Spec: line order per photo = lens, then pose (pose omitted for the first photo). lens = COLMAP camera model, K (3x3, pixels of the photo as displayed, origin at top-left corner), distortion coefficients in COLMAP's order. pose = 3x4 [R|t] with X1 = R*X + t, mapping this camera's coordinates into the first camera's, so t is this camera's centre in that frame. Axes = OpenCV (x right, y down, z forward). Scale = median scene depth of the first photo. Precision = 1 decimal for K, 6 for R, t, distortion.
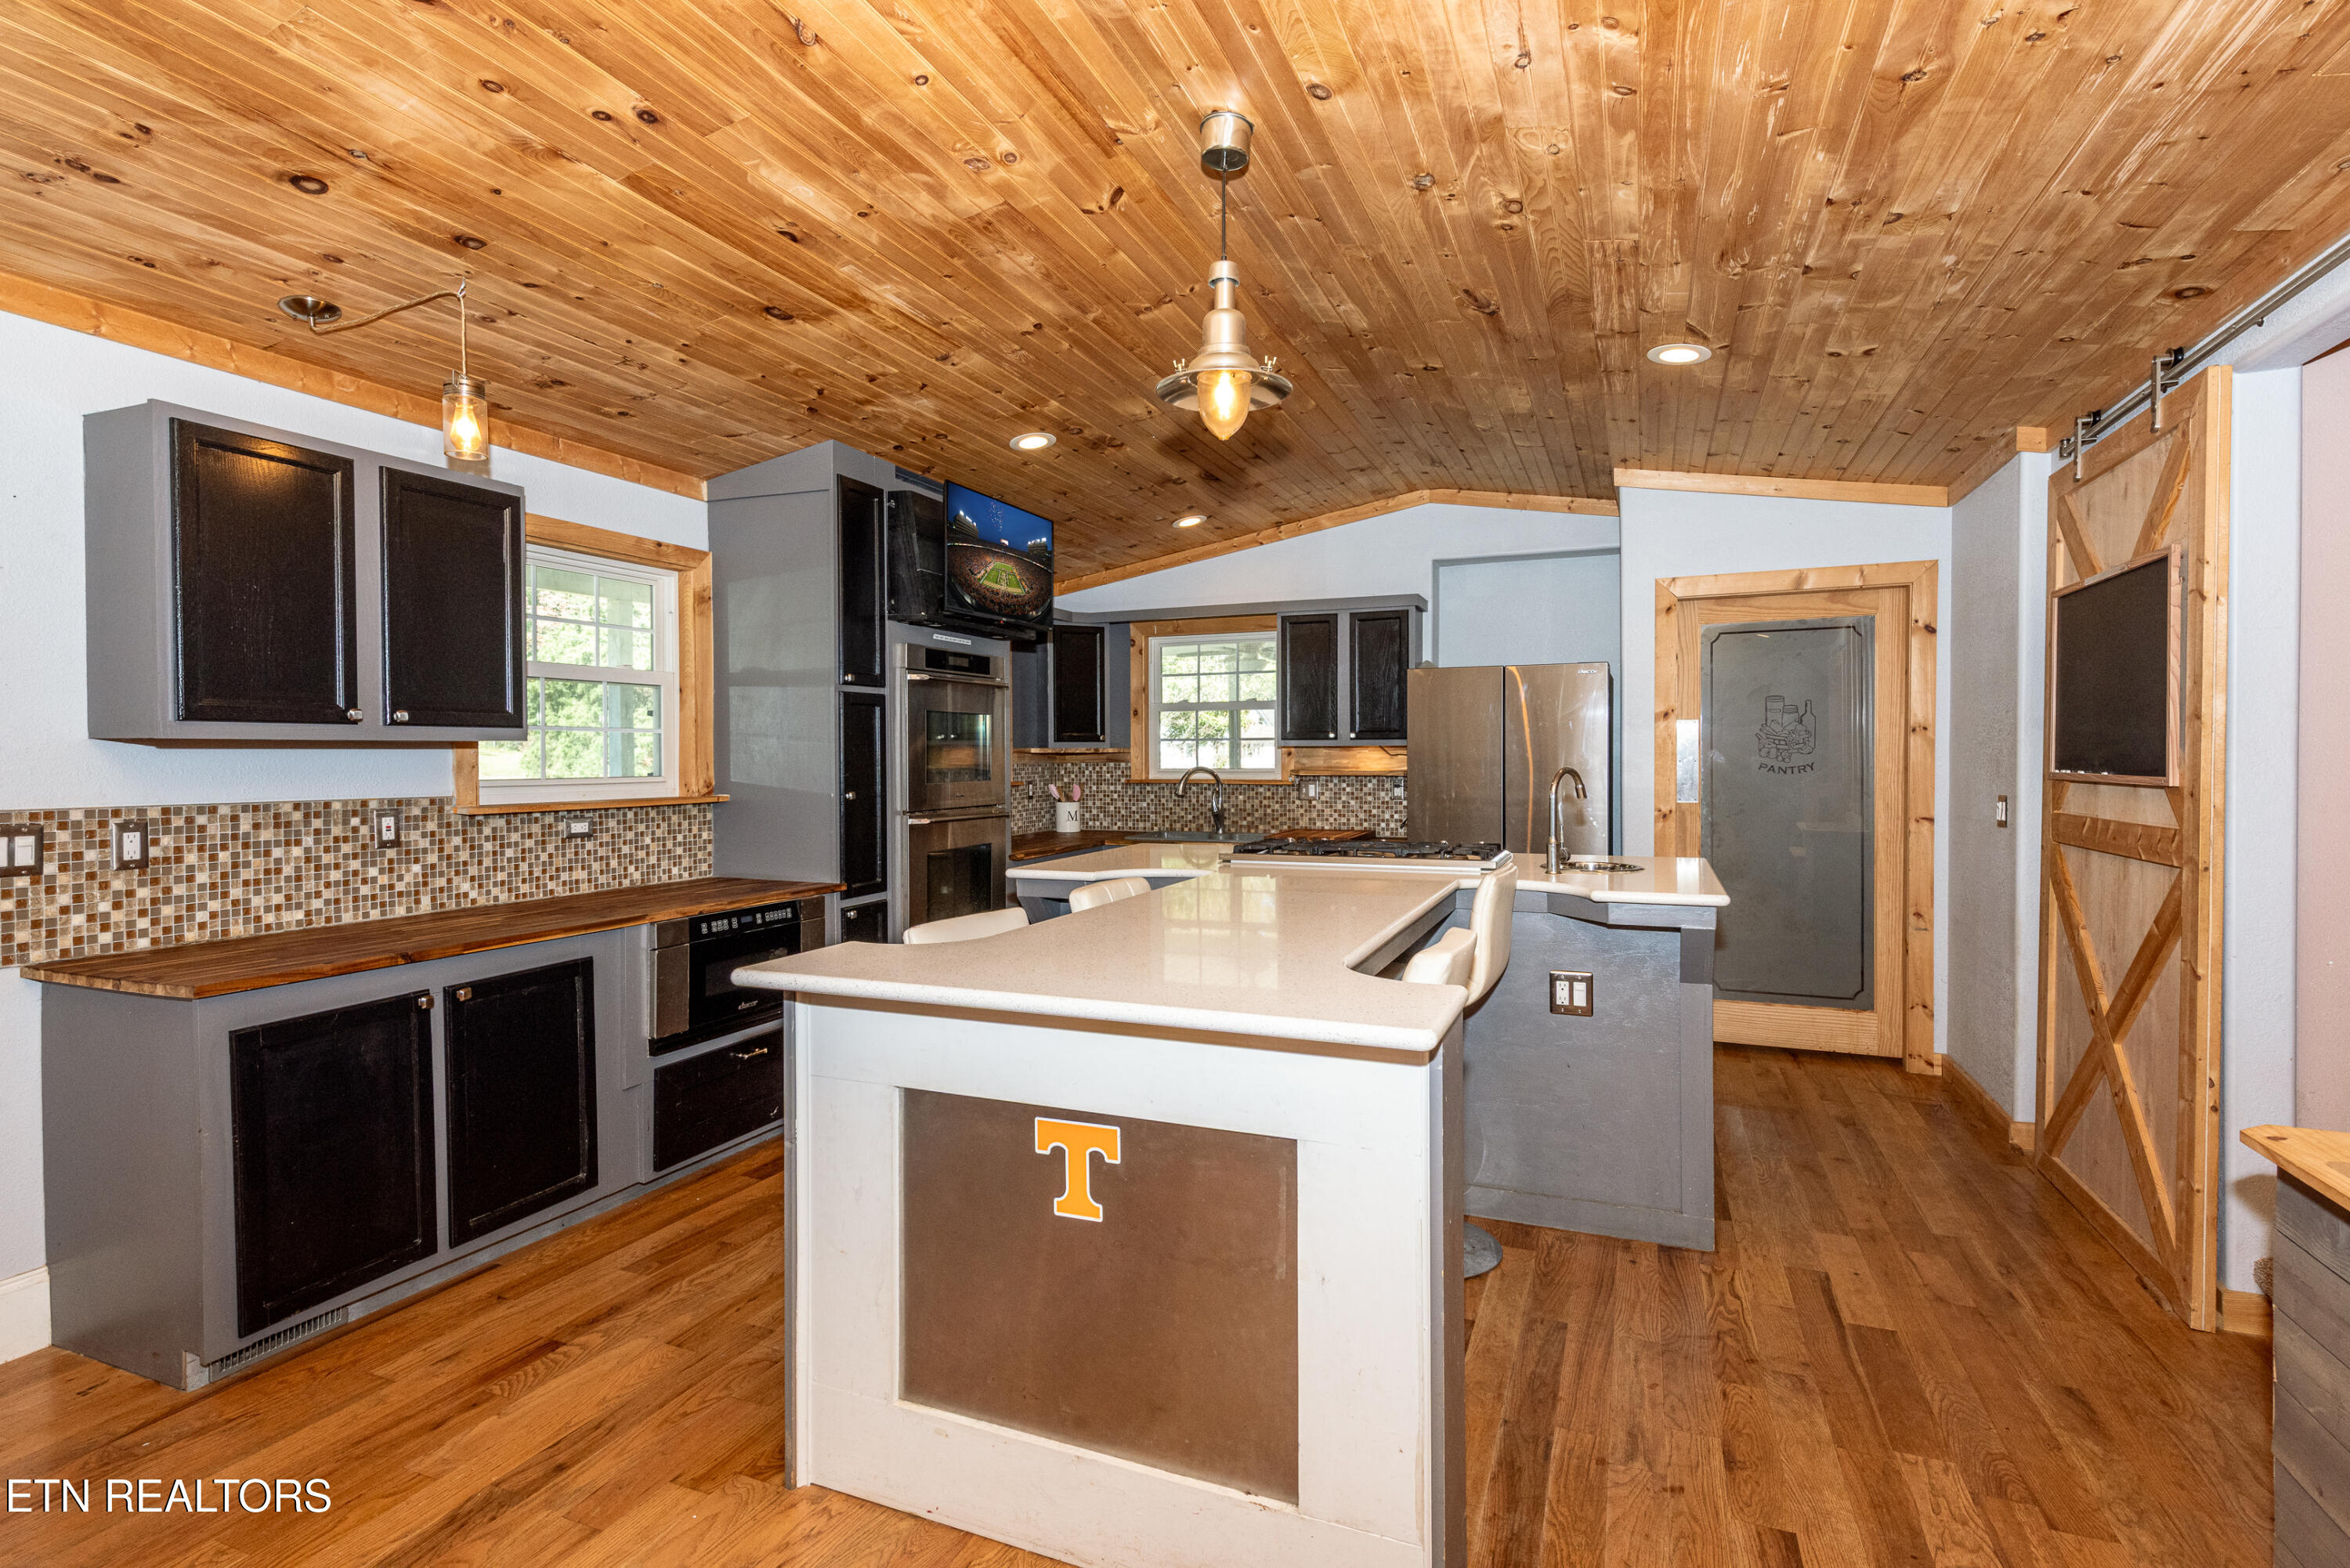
lens RADIAL K [[1130.5, 0, 1175.0], [0, 1130.5, 784.0], [0, 0, 1]] dist [0.009059, -0.000459]
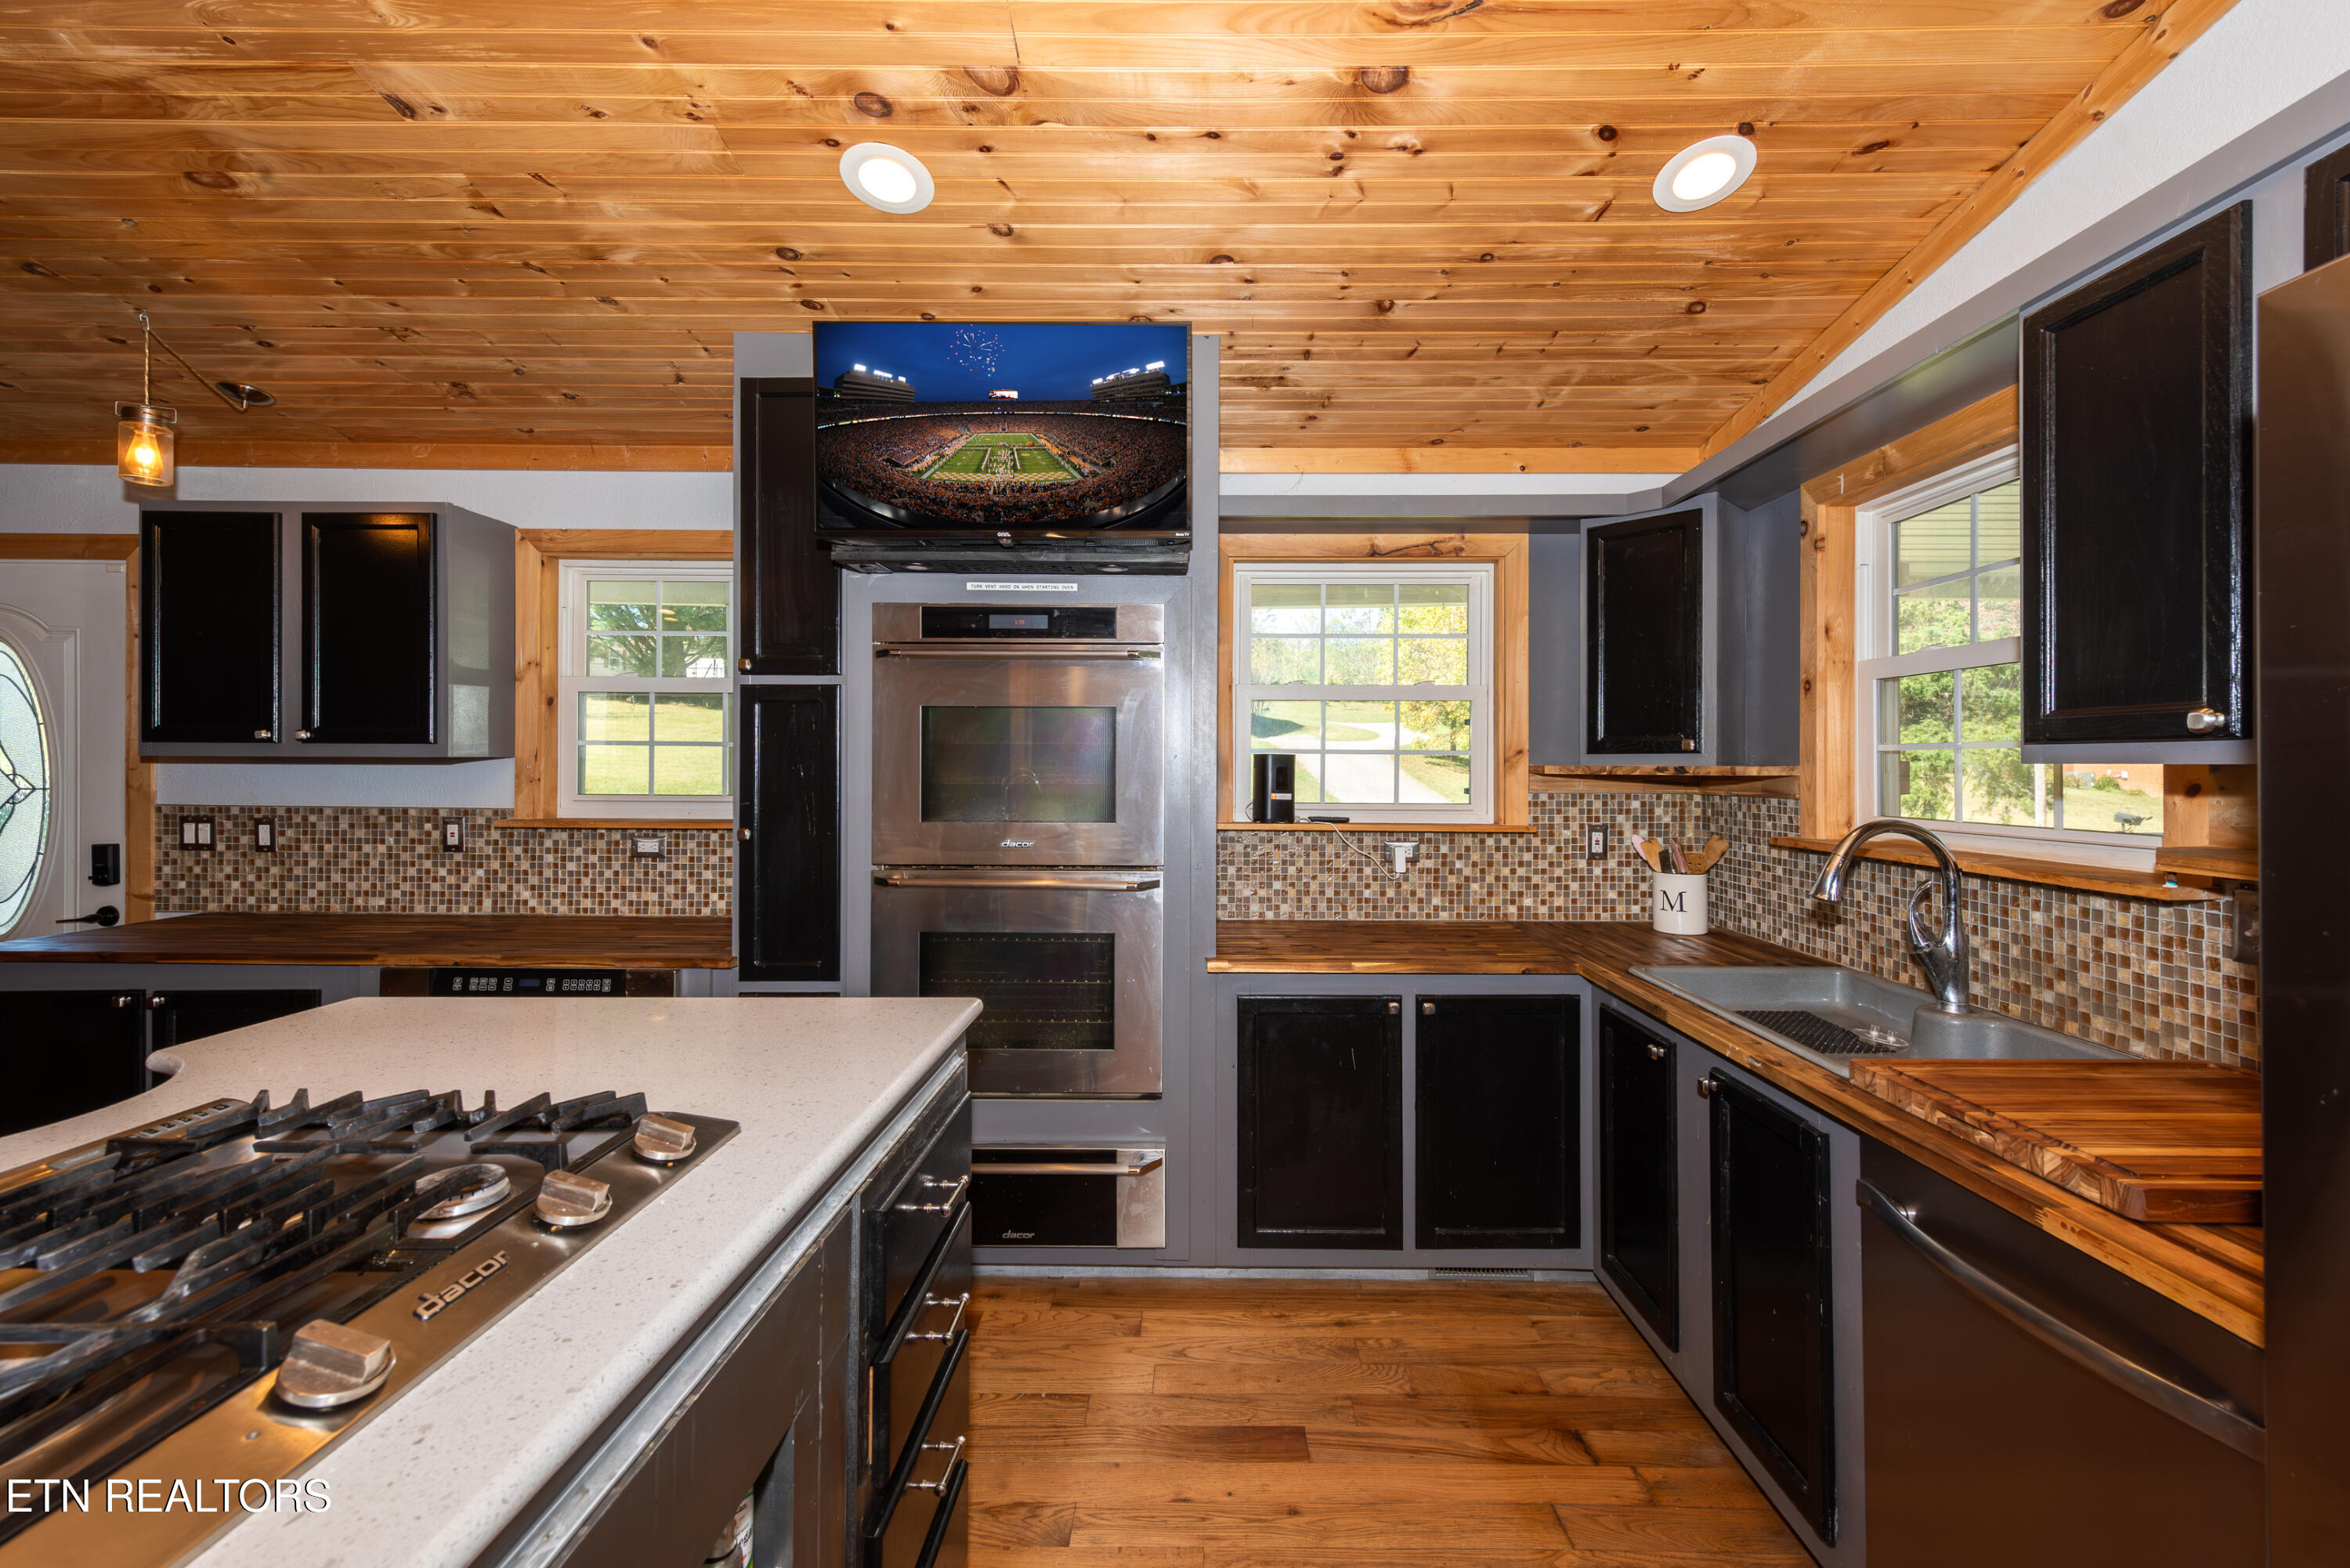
lens RADIAL K [[954.5, 0, 1164.5], [0, 954.5, 765.9], [0, 0, 1]] dist [0.013893, -0.004029]
pose [[0.369357, 0.006164, -0.929267, 0.445231], [-0.031345, 0.999492, -0.005829, -0.044777], [0.928759, 0.031281, 0.369362, 1.281572]]
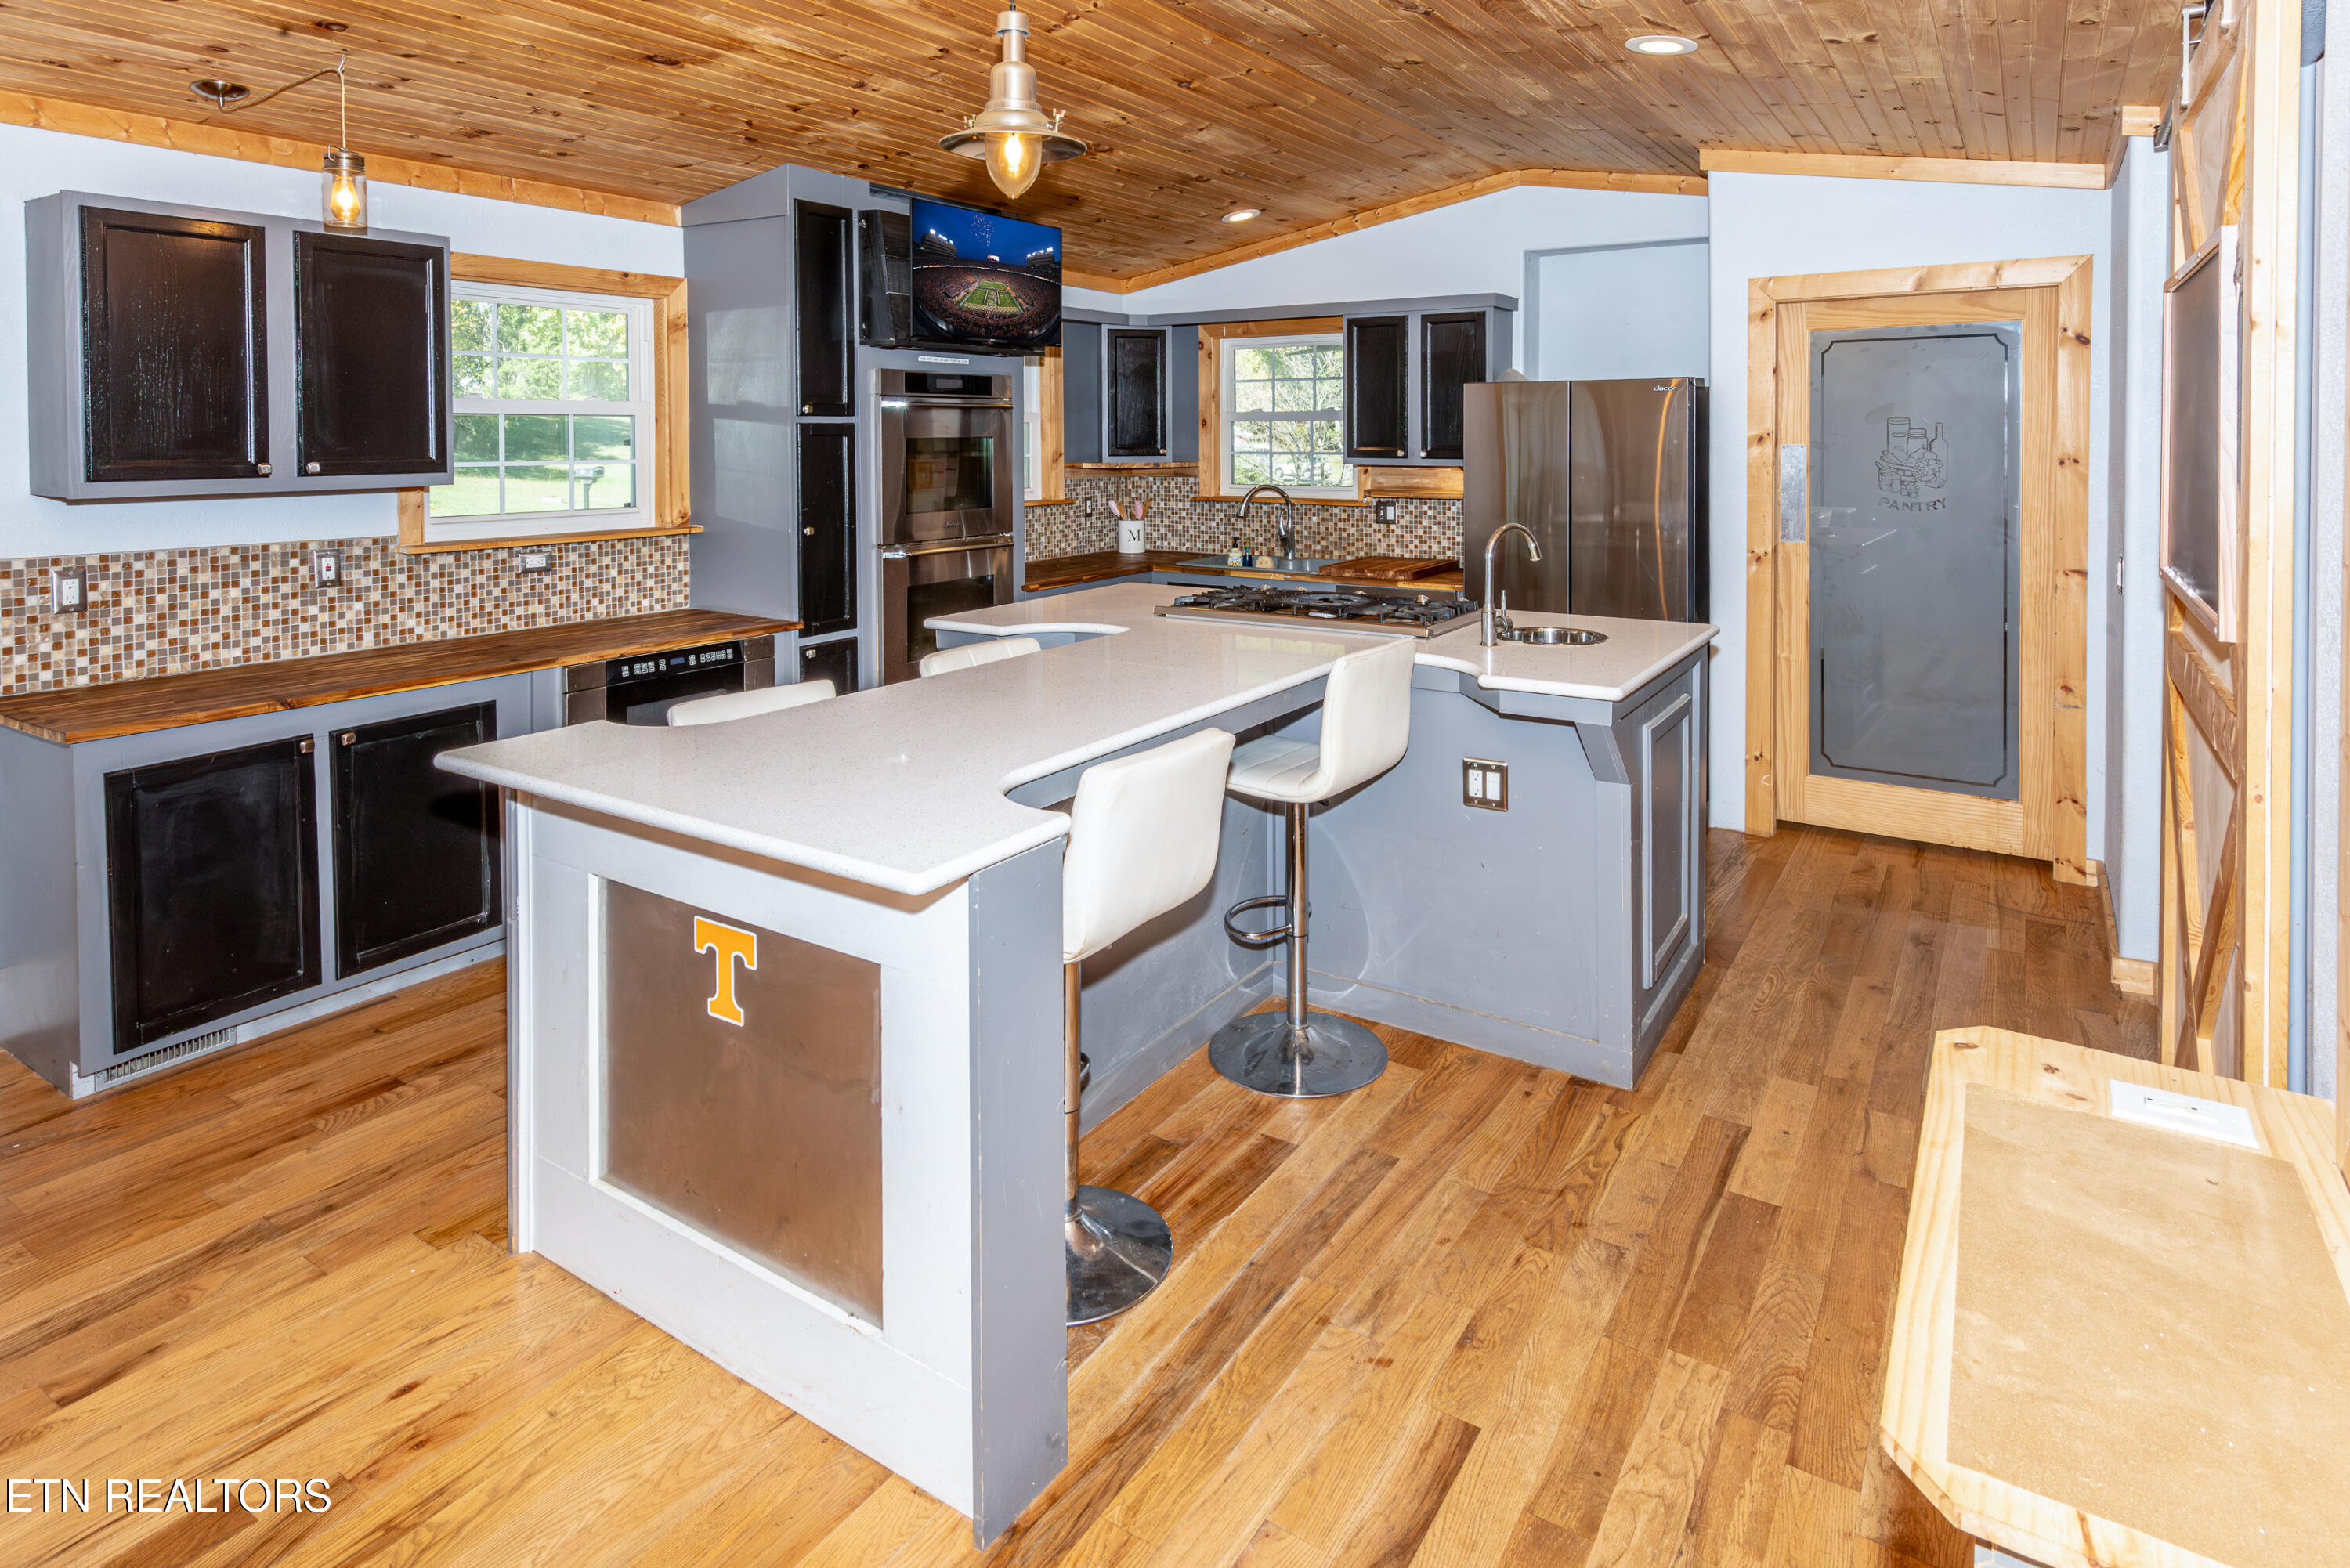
lens RADIAL K [[1279.8, 0, 1217.9], [0, 1279.8, 469.4], [0, 0, 1]] dist [0.003012, 0.002266]
pose [[0.985330, 0.008689, -0.170438, 0.307882], [-0.007857, 0.999954, 0.005555, -0.064012], [0.170478, -0.004135, 0.985353, -0.021203]]
